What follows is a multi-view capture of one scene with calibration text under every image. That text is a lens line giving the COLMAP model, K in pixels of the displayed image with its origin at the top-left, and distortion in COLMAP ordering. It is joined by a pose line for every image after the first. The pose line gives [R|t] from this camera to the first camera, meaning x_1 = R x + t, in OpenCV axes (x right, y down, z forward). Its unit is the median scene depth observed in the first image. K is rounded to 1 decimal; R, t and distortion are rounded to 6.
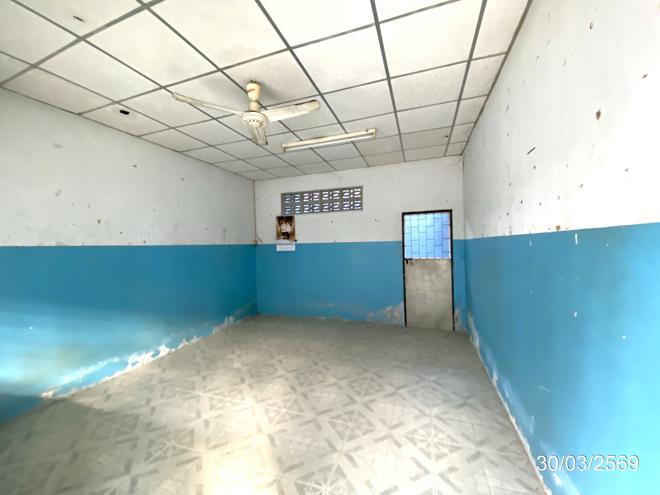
lens RADIAL K [[266.0, 0, 330.0], [0, 266.0, 247.5], [0, 0, 1]] dist [-0.046826, -0.000123]
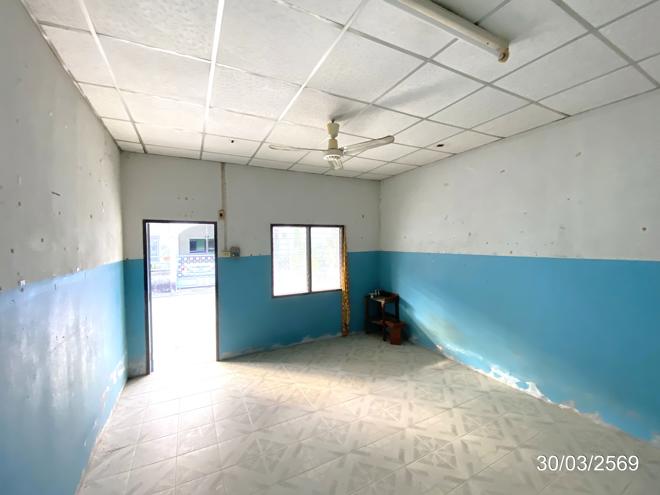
lens RADIAL K [[266.0, 0, 330.0], [0, 266.0, 247.5], [0, 0, 1]] dist [-0.046826, -0.000123]
pose [[-0.708309, 0.036582, -0.704954, 0.390579], [0.015327, 0.999218, 0.036452, -0.087468], [0.705736, 0.015014, -0.708315, 1.305470]]
